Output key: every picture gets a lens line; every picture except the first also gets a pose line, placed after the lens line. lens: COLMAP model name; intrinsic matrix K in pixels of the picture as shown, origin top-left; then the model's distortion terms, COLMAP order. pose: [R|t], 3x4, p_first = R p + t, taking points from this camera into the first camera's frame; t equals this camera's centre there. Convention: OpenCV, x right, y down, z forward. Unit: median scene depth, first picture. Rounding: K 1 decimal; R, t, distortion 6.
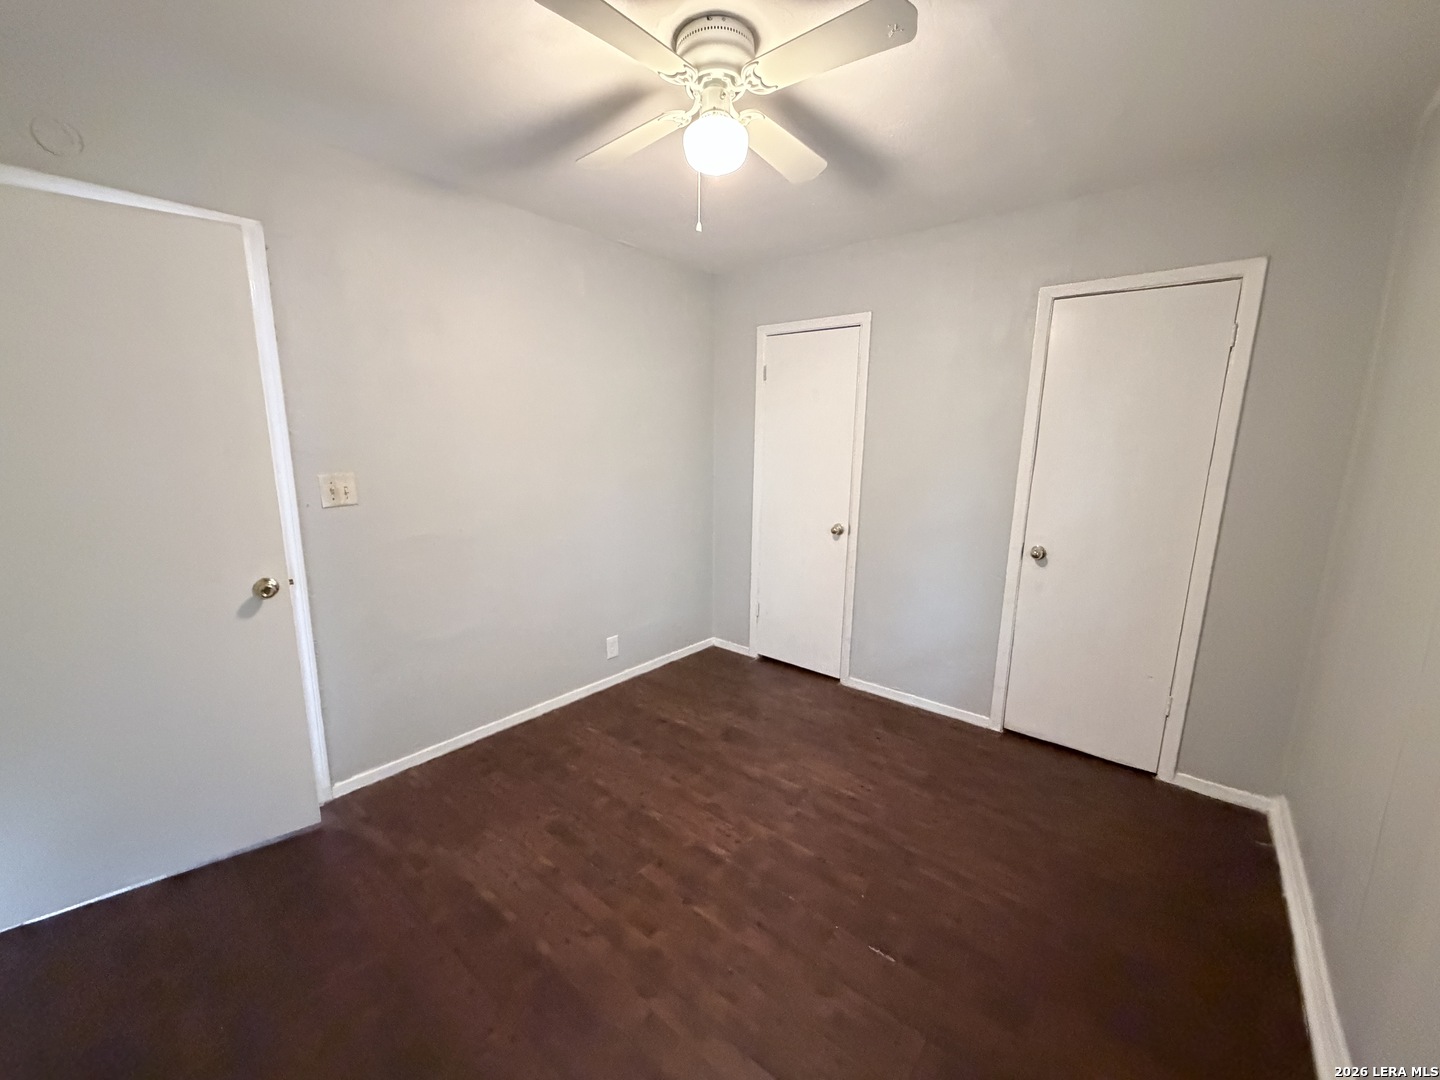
lens RADIAL K [[574.4, 0, 714.1], [0, 574.4, 541.0], [0, 0, 1]] dist [-0.000391, 0.000188]
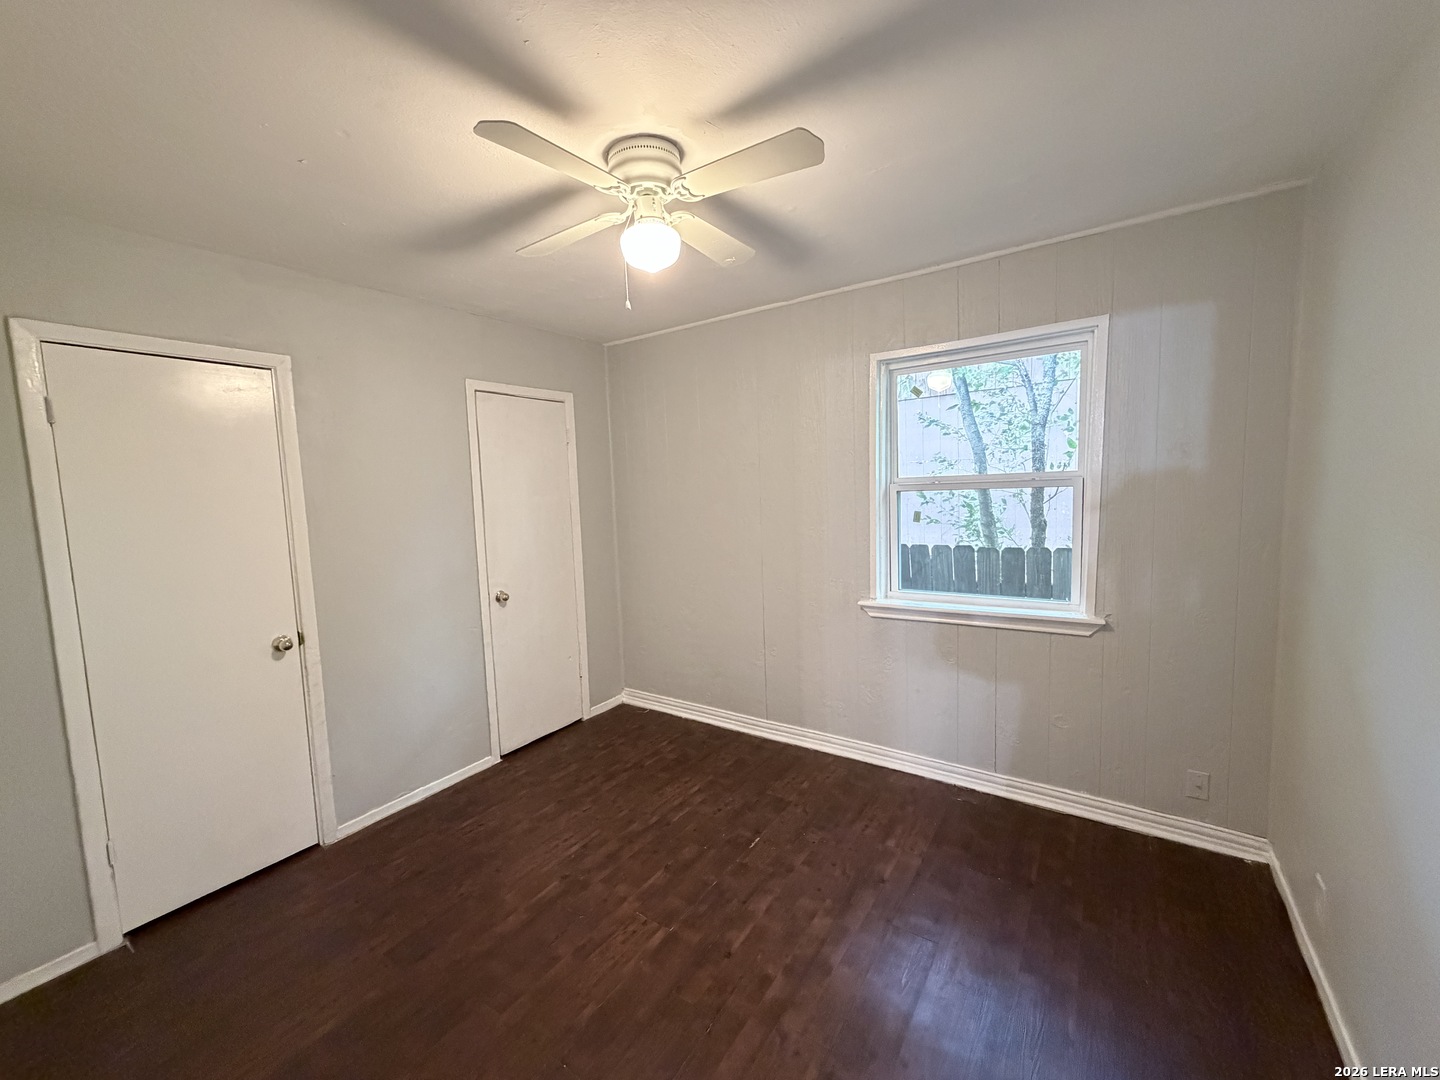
lens RADIAL K [[574.4, 0, 714.1], [0, 574.4, 541.0], [0, 0, 1]] dist [-0.000391, 0.000188]
pose [[-0.088640, -0.110713, 0.989892, -0.756953], [0.213776, 0.968531, 0.127467, -0.173710], [-0.972853, 0.222914, -0.062182, 0.713569]]
